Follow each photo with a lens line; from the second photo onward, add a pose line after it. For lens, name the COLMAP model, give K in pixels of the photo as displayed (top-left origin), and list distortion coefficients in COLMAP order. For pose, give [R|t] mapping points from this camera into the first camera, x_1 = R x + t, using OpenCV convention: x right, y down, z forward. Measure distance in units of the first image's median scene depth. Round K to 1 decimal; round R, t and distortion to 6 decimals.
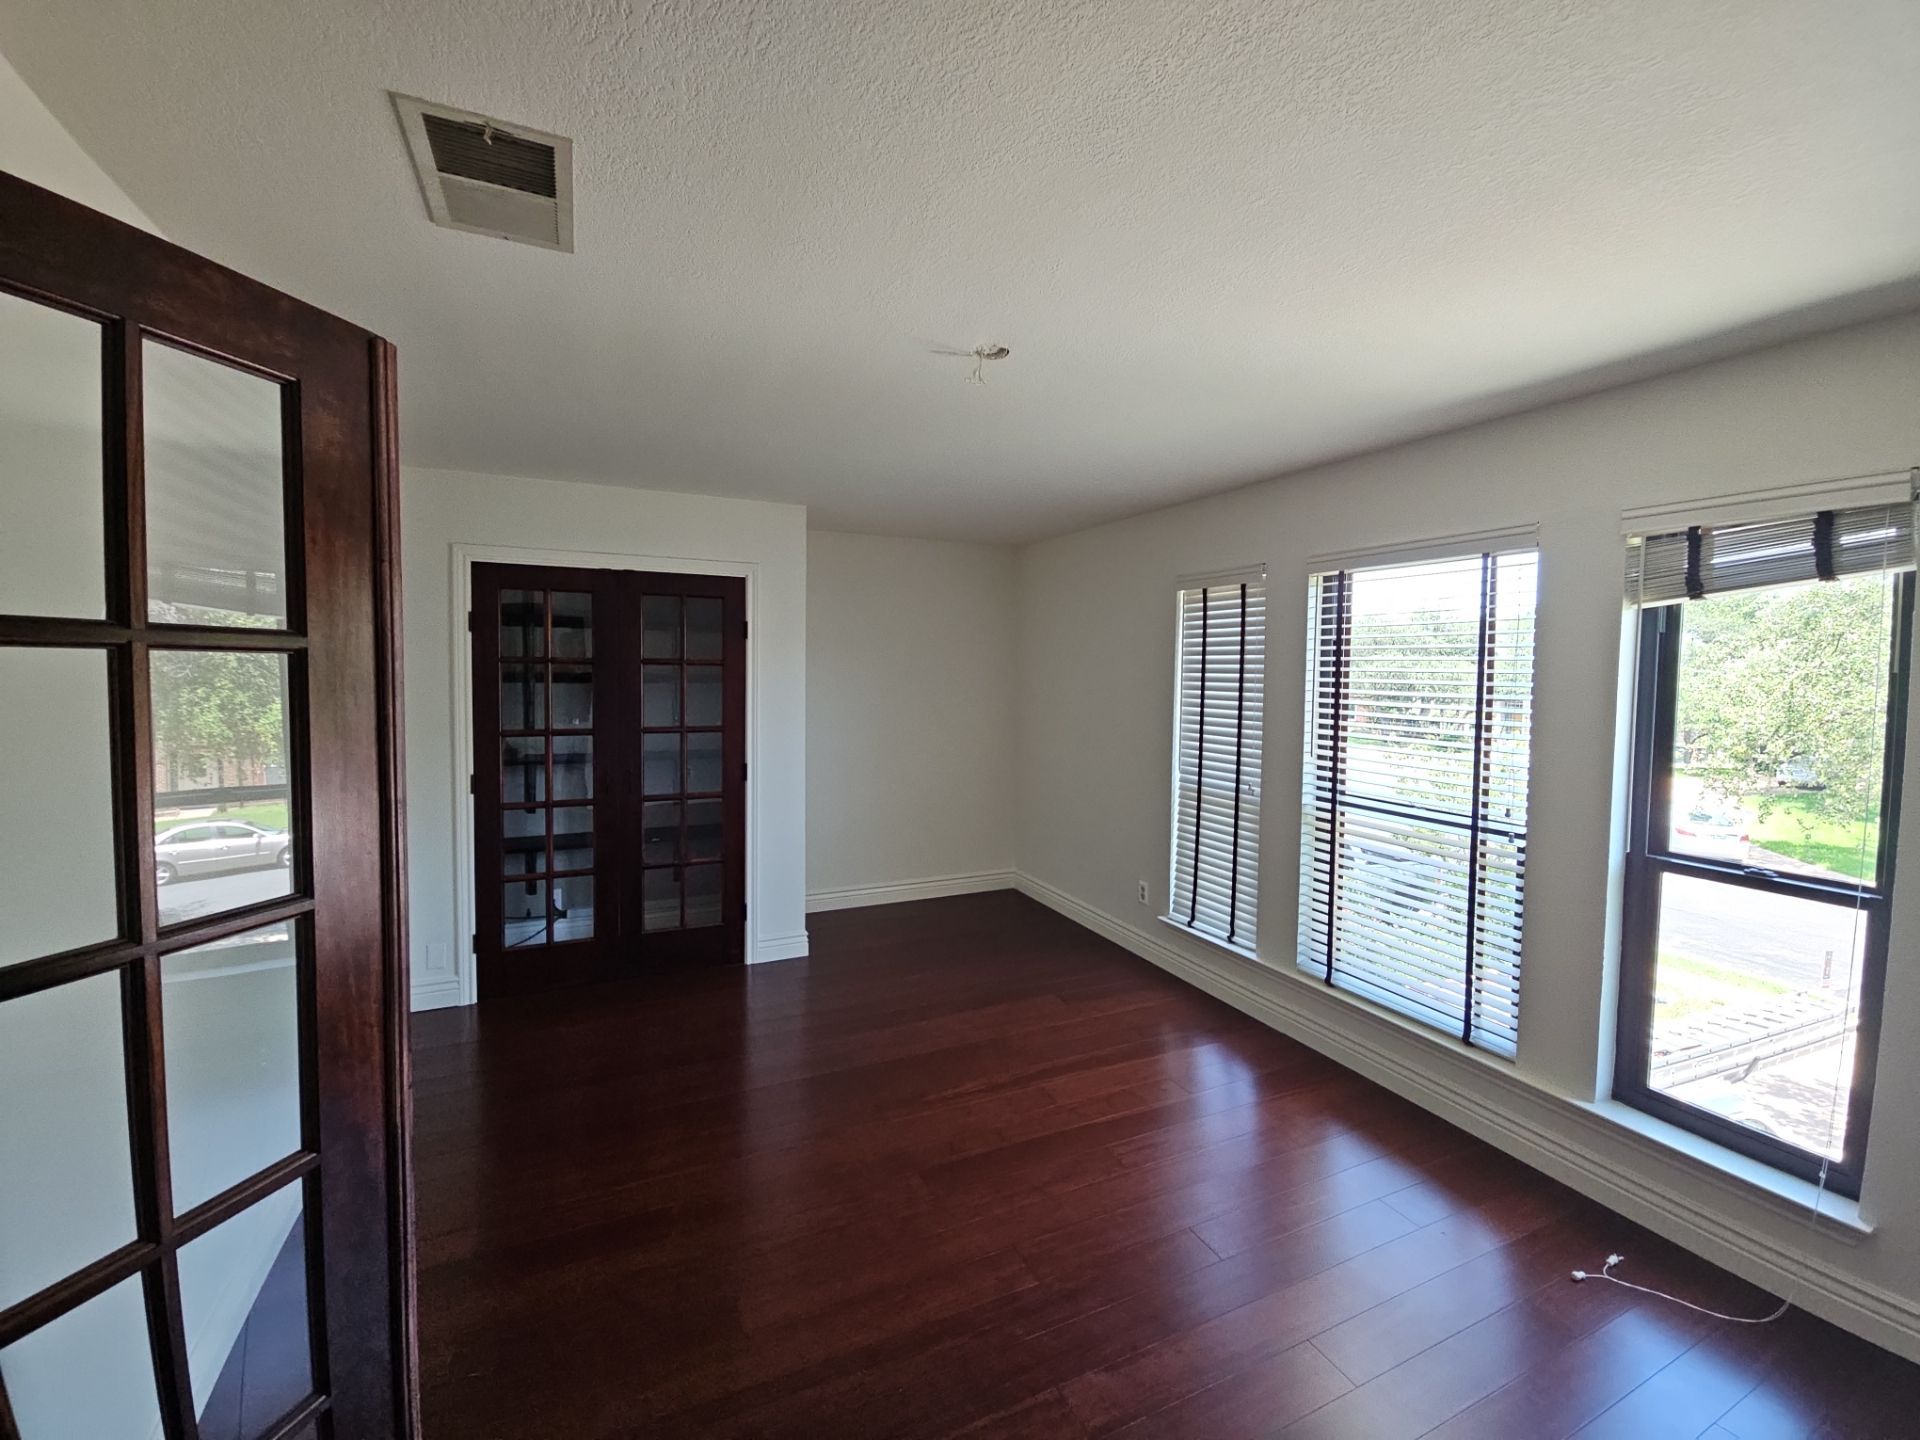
lens RADIAL K [[794.0, 0, 955.3], [0, 794.0, 706.8], [0, 0, 1]] dist [0.003436, 0.000292]
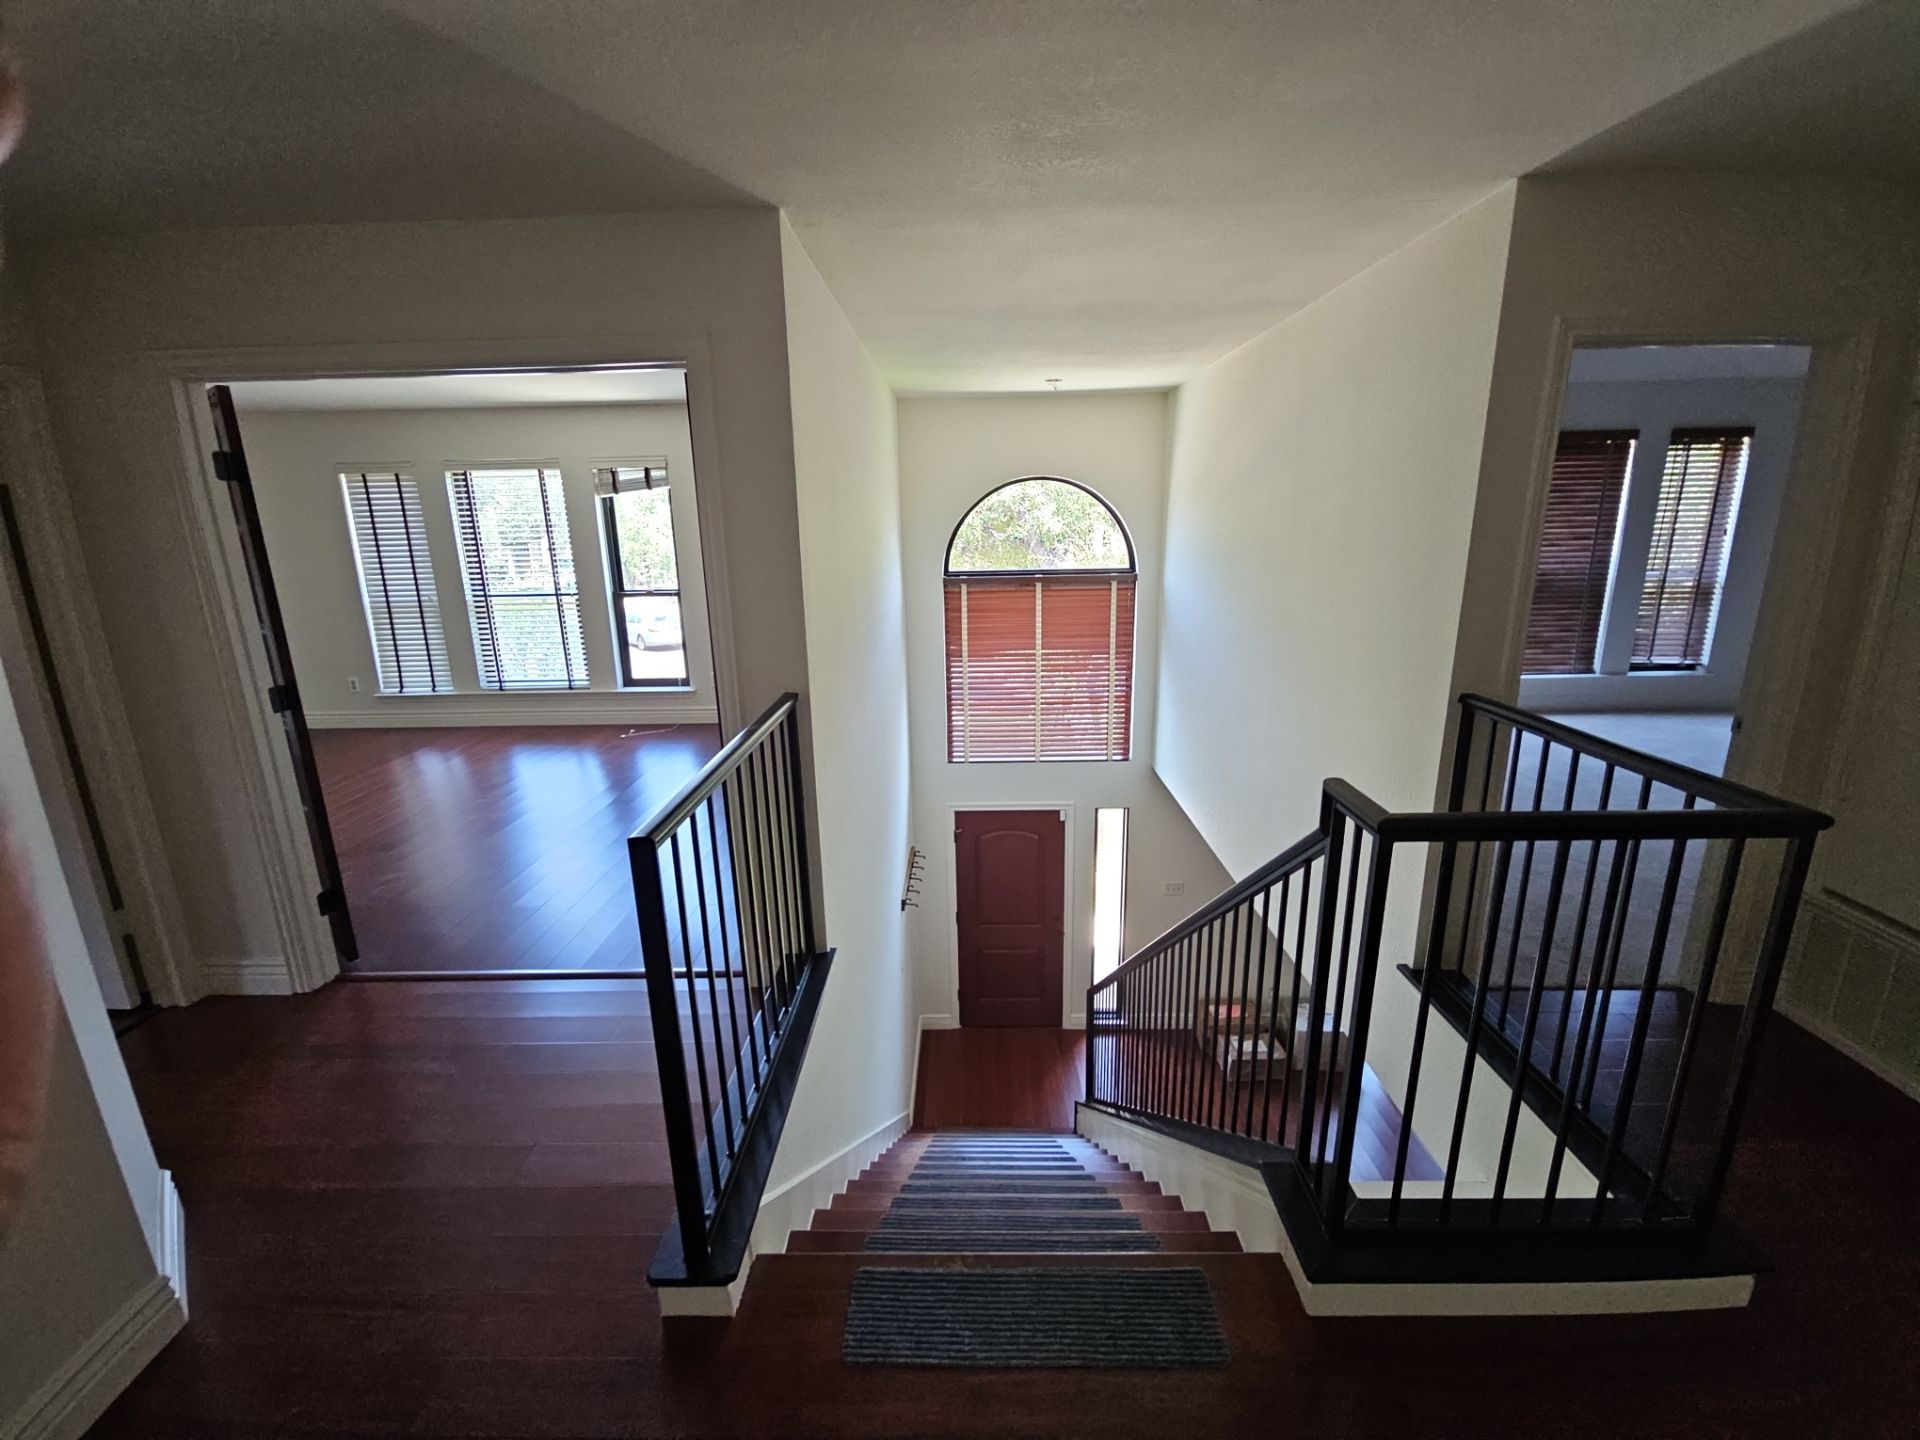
lens RADIAL K [[794.0, 0, 952.7], [0, 794.0, 714.4], [0, 0, 1]] dist [0.003436, 0.000292]
pose [[0.442310, -0.235054, 0.865512, -0.746430], [0.071168, 0.971200, 0.227387, 0.041366], [-0.894034, -0.038979, 0.446300, -0.867815]]
